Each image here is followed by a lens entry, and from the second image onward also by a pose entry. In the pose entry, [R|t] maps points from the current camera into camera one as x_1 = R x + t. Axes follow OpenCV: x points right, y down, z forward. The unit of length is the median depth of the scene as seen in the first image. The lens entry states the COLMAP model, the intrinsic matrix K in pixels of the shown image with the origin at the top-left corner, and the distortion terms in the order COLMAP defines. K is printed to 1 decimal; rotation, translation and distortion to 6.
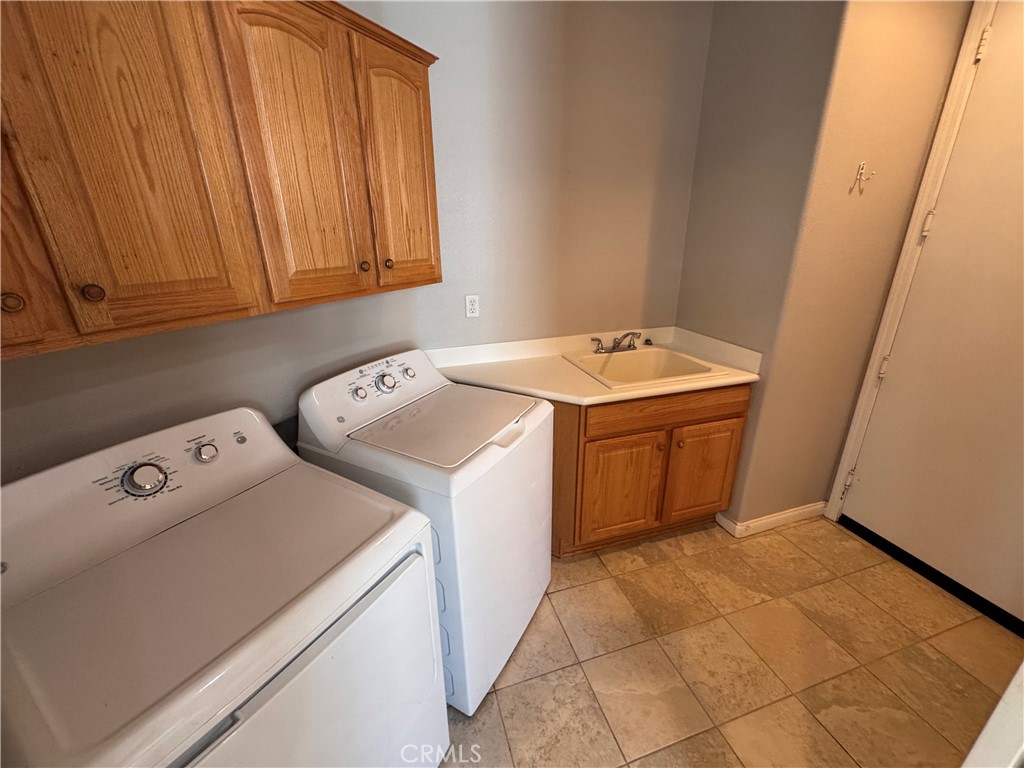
lens RADIAL K [[408.3, 0, 508.0], [0, 408.3, 378.5], [0, 0, 1]] dist [-0.006158, 0.001092]
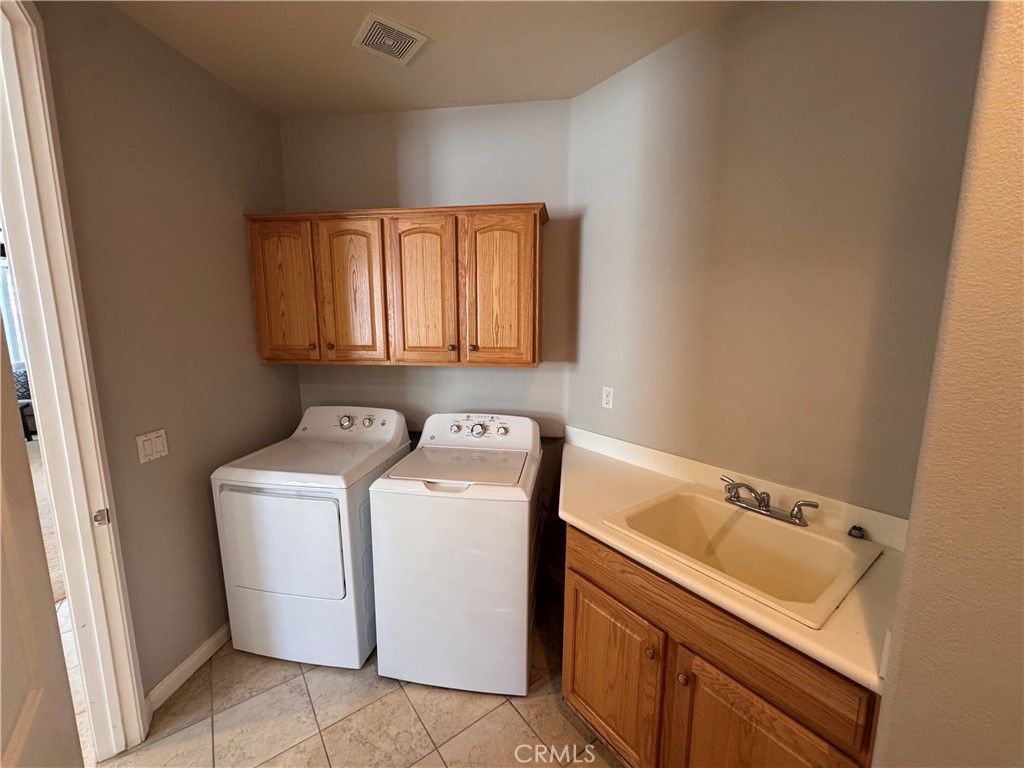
lens RADIAL K [[408.3, 0, 519.0], [0, 408.3, 381.8], [0, 0, 1]] dist [-0.006158, 0.001092]
pose [[0.347730, 0.144987, -0.926317, 1.070310], [-0.319835, 0.947054, 0.028170, -0.240646], [0.881356, 0.286473, 0.375691, 0.579815]]
